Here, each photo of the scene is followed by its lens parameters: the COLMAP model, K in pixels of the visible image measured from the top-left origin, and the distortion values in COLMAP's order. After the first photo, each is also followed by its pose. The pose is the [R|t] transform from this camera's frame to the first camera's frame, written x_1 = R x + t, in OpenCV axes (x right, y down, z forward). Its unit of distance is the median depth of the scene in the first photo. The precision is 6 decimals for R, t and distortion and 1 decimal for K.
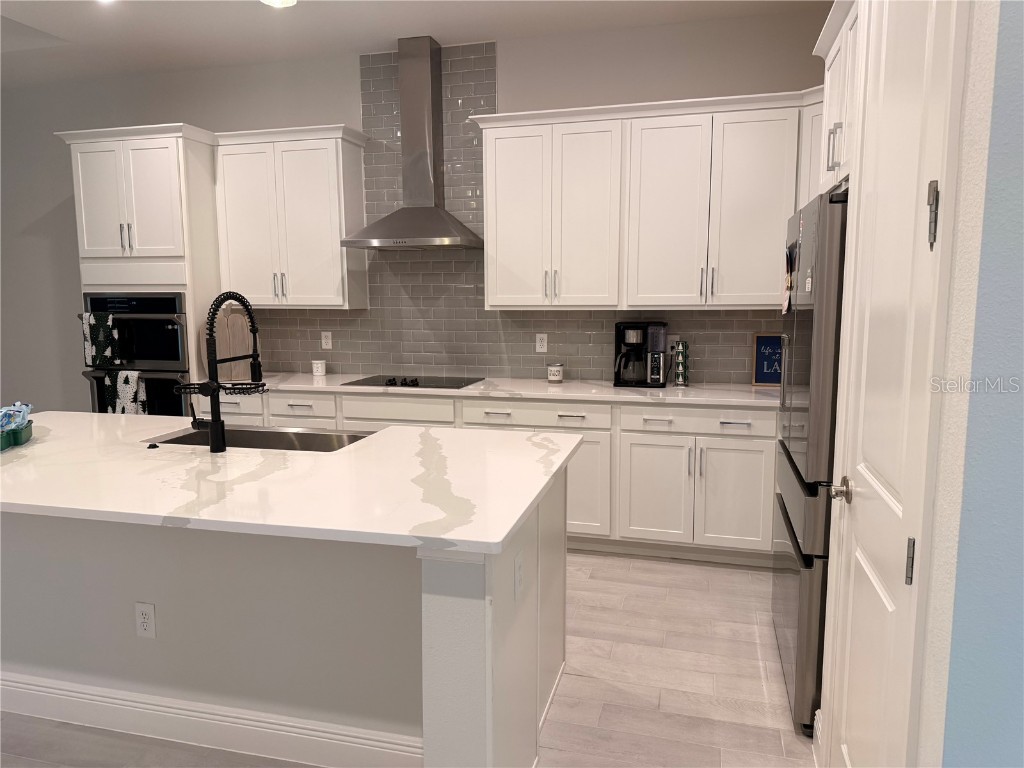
lens RADIAL K [[718.5, 0, 513.5], [0, 718.5, 386.6], [0, 0, 1]] dist [0.064673, -0.080960]
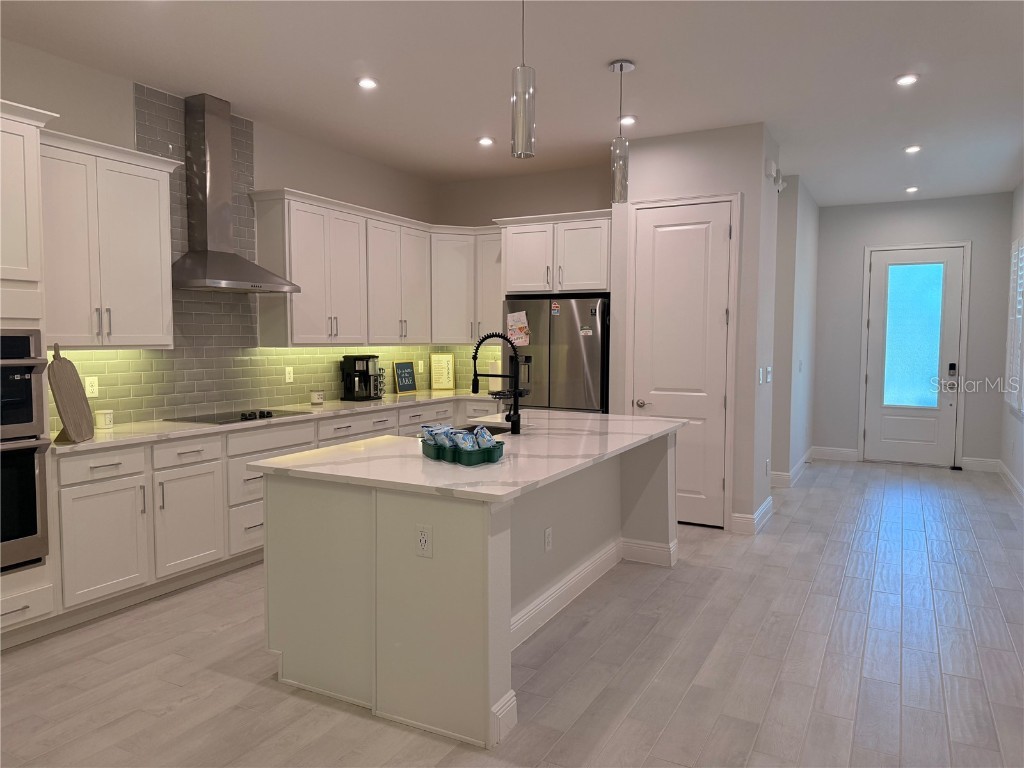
lens RADIAL K [[718.5, 0, 512.9], [0, 718.5, 381.6], [0, 0, 1]] dist [0.064673, -0.080960]
pose [[0.224882, -0.053607, 0.972910, -1.092013], [0.123277, 0.992027, 0.026166, -0.036410], [-0.966556, 0.114054, 0.229698, 0.368743]]
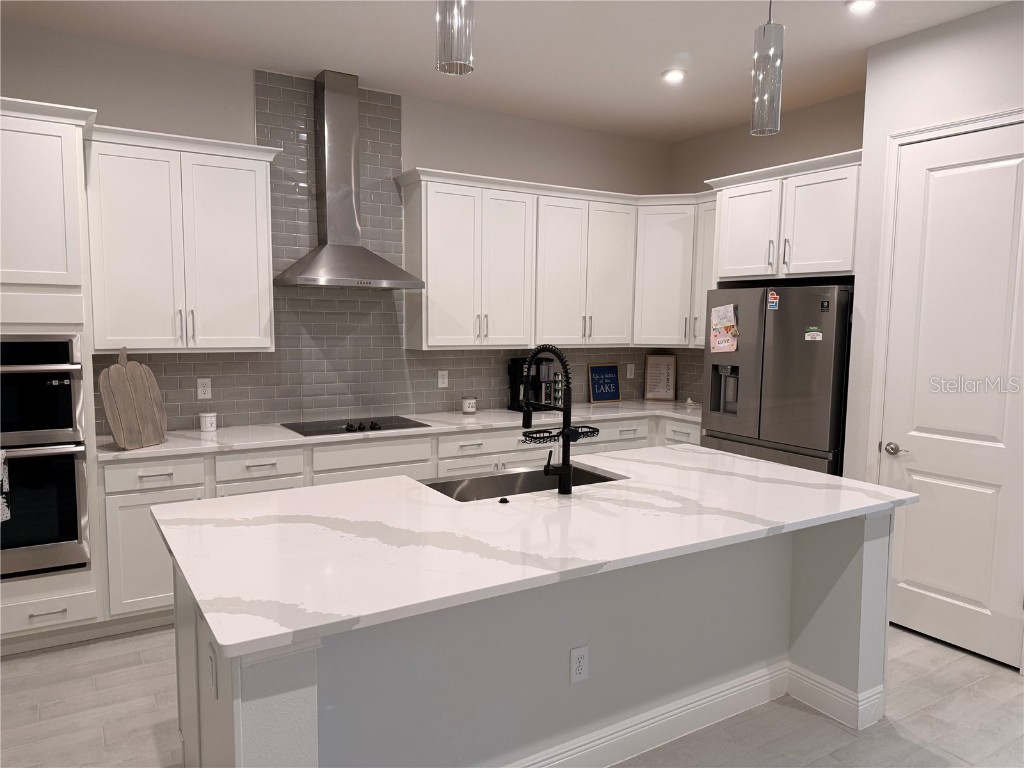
lens RADIAL K [[718.5, 0, 504.6], [0, 718.5, 390.6], [0, 0, 1]] dist [0.064673, -0.080960]
pose [[0.687509, -0.060037, 0.723690, -0.705029], [0.080648, 0.996724, 0.006071, -0.043617], [-0.721684, 0.054190, 0.690099, 0.188077]]
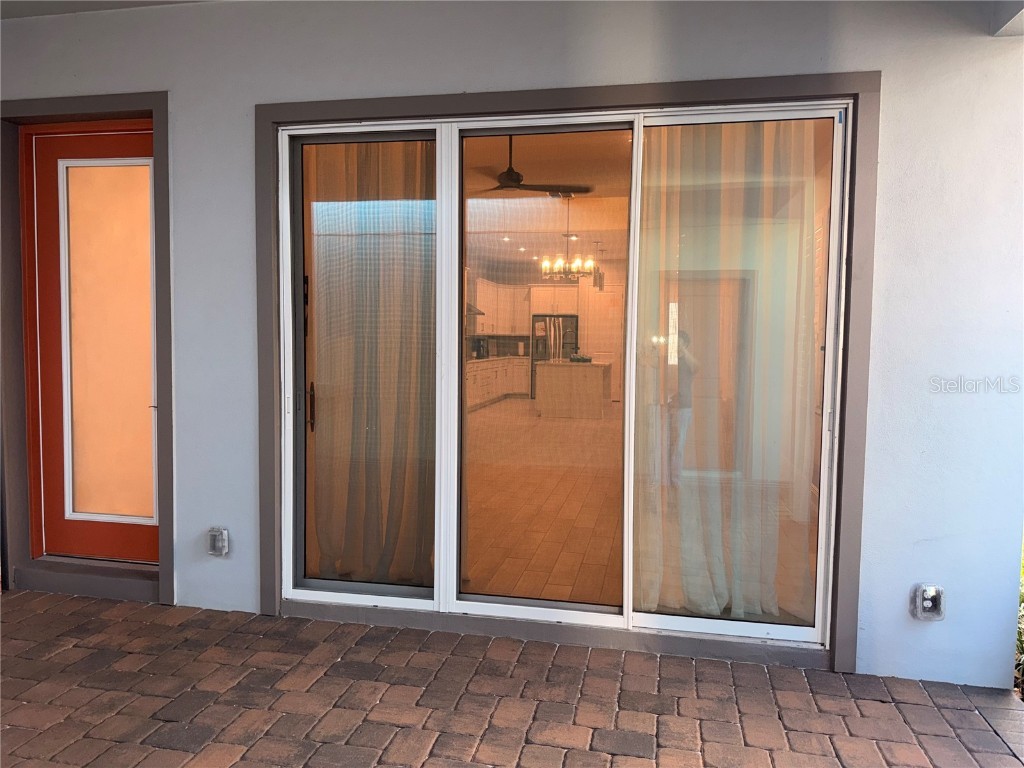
lens RADIAL K [[718.5, 0, 512.4], [0, 718.5, 381.3], [0, 0, 1]] dist [0.064673, -0.080960]
pose [[-0.061546, -0.071747, 0.995522, -3.244561], [0.121621, 0.989442, 0.078828, -0.139955], [-0.990667, 0.125928, -0.052170, 1.015984]]
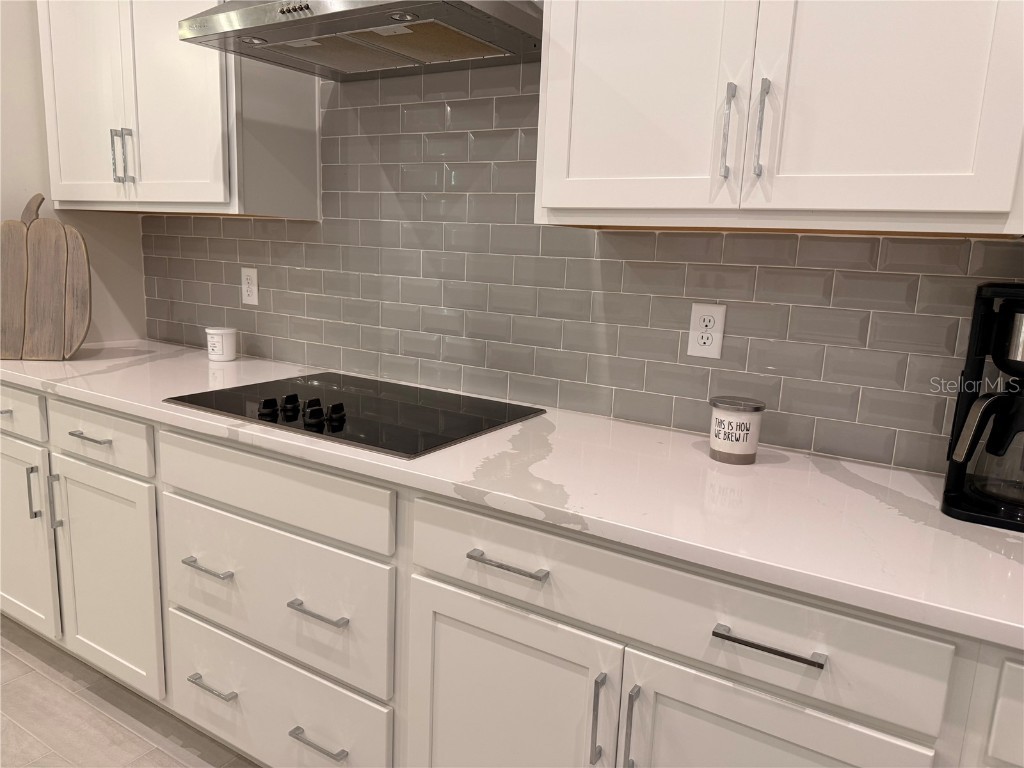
lens RADIAL K [[718.5, 0, 516.5], [0, 718.5, 383.8], [0, 0, 1]] dist [0.064673, -0.080960]
pose [[0.957069, 0.098785, -0.272509, 0.050433], [-0.084203, 0.994344, 0.064724, -0.051867], [0.277362, -0.038999, 0.959974, 0.656032]]
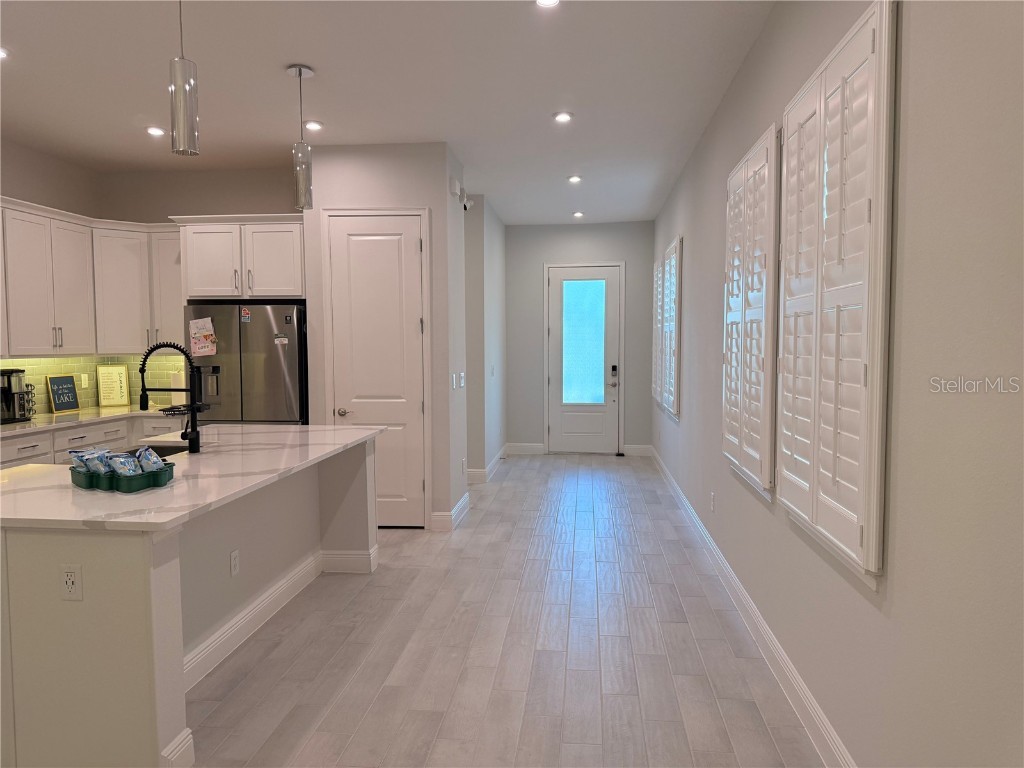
lens RADIAL K [[718.5, 0, 513.4], [0, 718.5, 384.1], [0, 0, 1]] dist [0.064673, -0.080960]
pose [[-0.162400, -0.049993, 0.985458, -1.099078], [0.135119, 0.988181, 0.072398, -0.036215], [-0.977430, 0.144912, -0.153726, 0.338461]]
